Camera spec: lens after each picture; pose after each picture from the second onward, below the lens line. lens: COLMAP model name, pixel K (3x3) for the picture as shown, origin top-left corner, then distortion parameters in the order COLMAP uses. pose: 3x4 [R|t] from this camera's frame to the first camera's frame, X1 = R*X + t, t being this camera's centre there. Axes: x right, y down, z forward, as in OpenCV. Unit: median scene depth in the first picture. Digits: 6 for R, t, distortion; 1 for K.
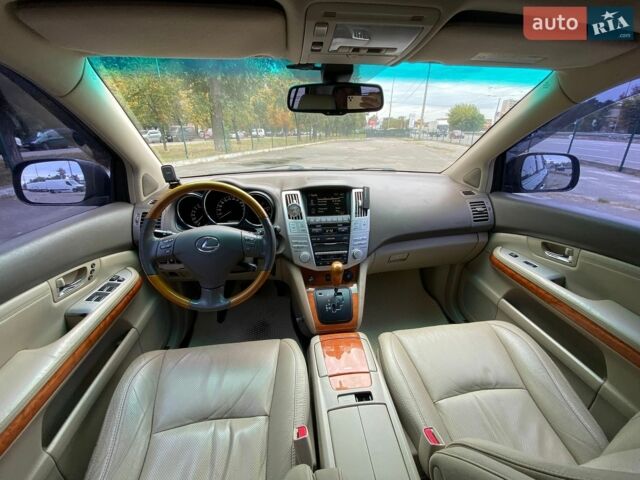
lens RADIAL K [[257.0, 0, 320.0], [0, 257.0, 240.0], [0, 0, 1]] dist [-0.015188, -0.000516]
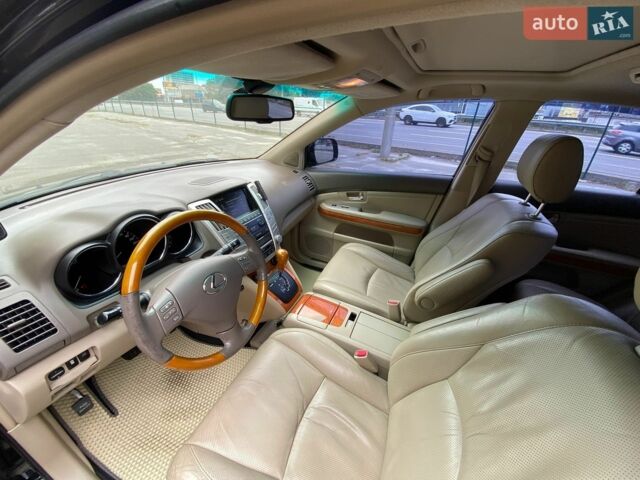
lens RADIAL K [[257.0, 0, 320.0], [0, 257.0, 240.0], [0, 0, 1]] dist [-0.015188, -0.000516]
pose [[0.505671, -0.367561, 0.780510, -0.655195], [0.290219, 0.924449, 0.247320, -0.167462], [-0.812447, 0.101456, 0.574140, 0.161652]]
